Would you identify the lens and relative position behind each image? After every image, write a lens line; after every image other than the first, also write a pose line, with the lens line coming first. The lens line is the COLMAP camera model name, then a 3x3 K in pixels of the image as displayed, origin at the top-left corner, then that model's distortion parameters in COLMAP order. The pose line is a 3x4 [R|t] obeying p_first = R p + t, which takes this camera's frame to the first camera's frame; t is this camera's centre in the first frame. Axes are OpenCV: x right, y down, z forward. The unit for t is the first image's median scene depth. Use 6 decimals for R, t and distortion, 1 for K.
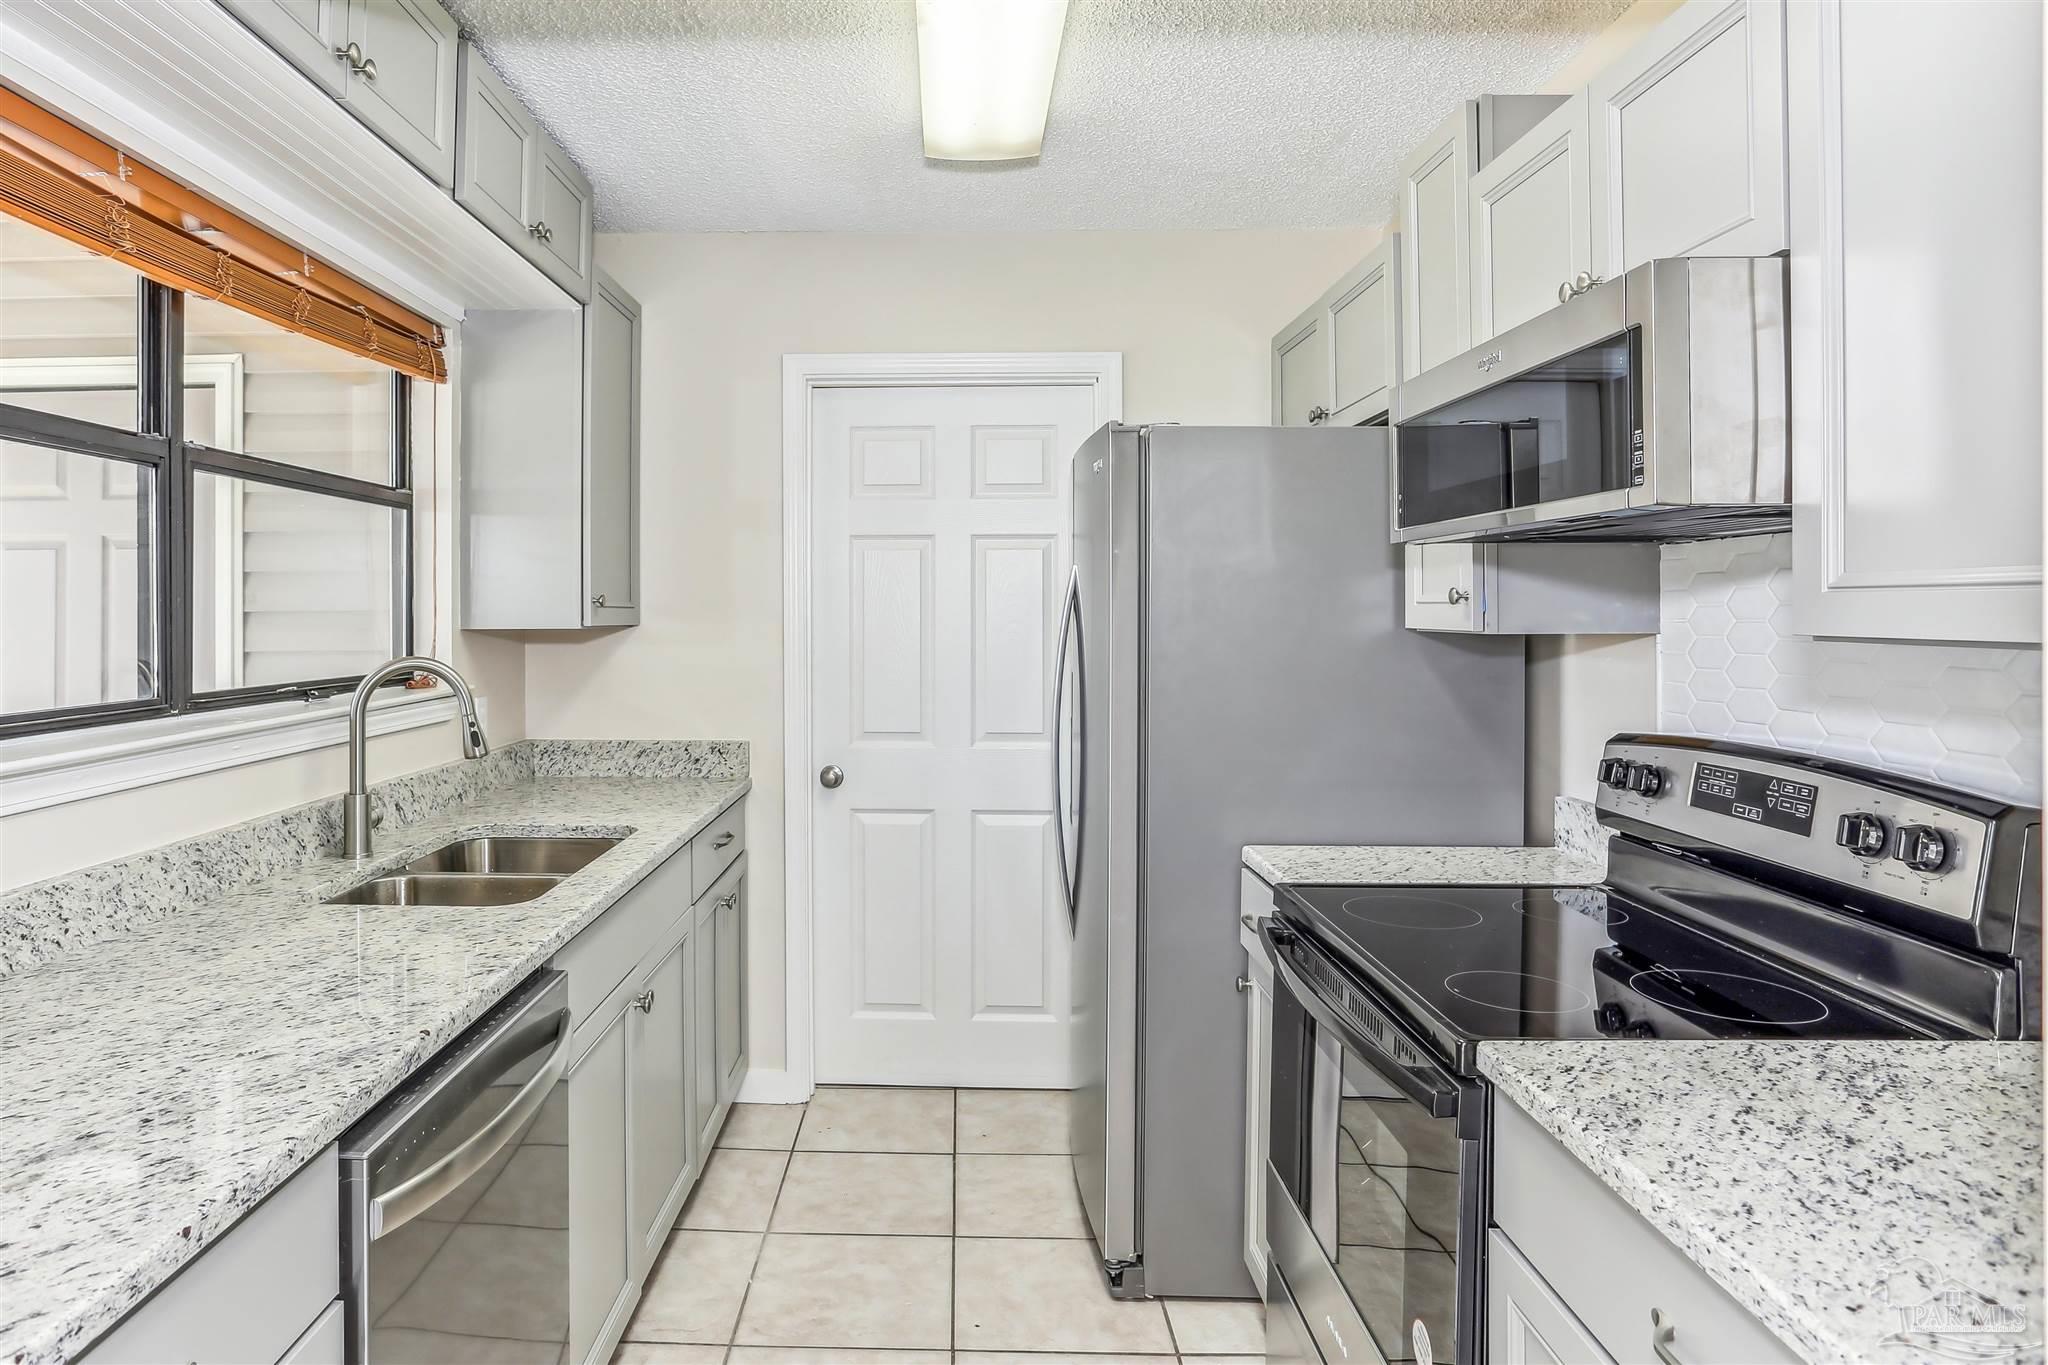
lens RADIAL K [[1022.9, 0, 1018.9], [0, 1022.9, 652.1], [0, 0, 1]] dist [-0.051421, 0.019171]
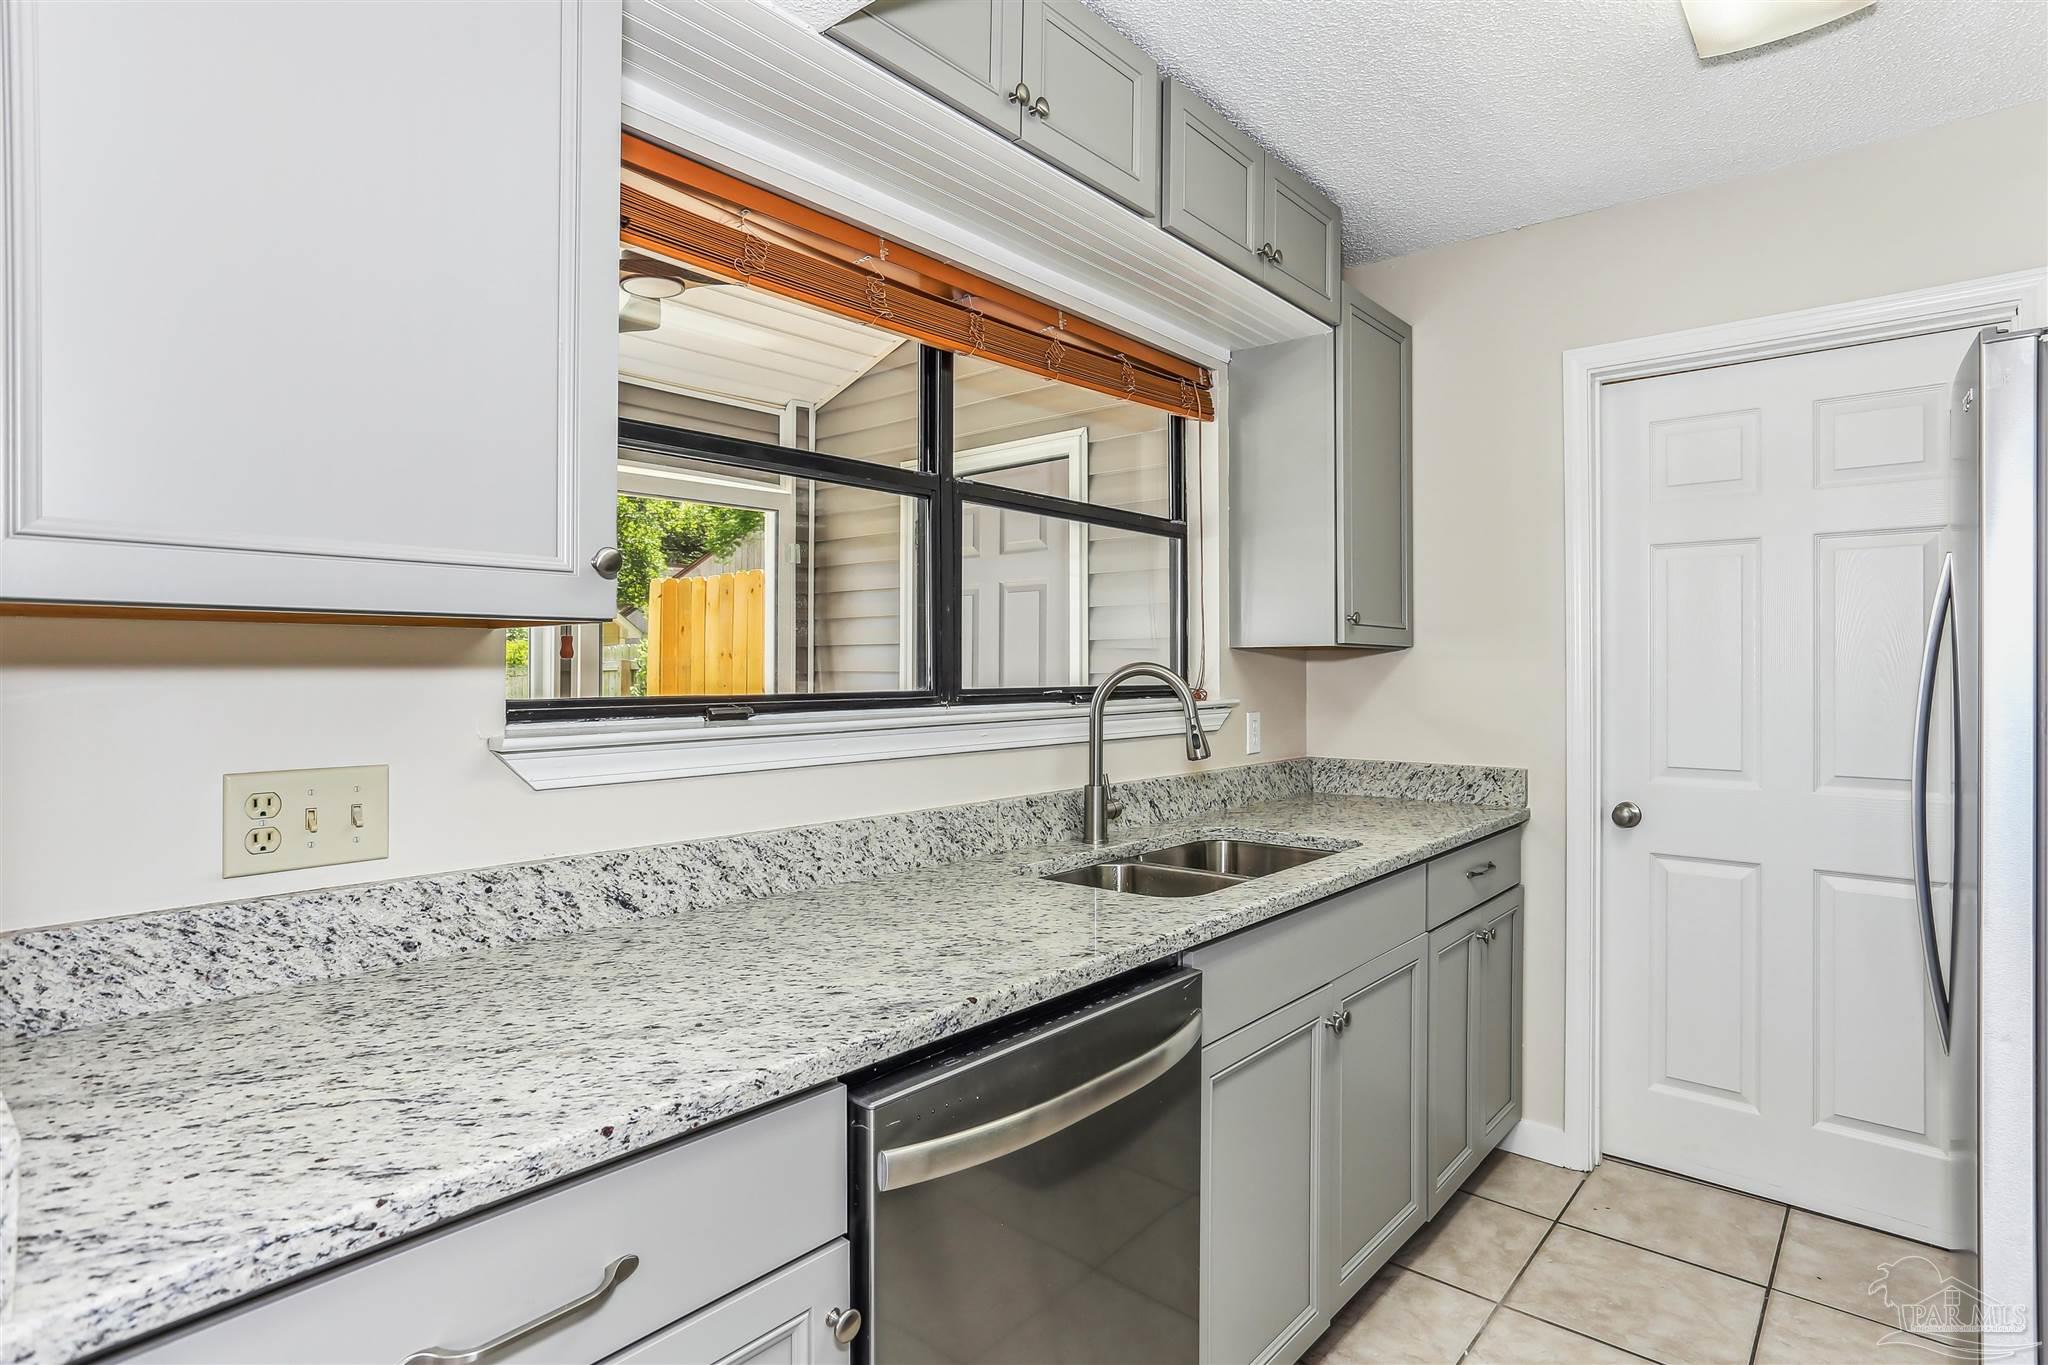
lens RADIAL K [[1042.1, 0, 1114.1], [0, 1042.1, 672.8], [0, 0, 1]] dist [-0.066486, 0.049778]
pose [[0.795519, -0.000715, -0.605928, 0.056975], [-0.002132, 0.999990, -0.003979, 0.022970], [0.605925, 0.004457, 0.795509, 0.104862]]
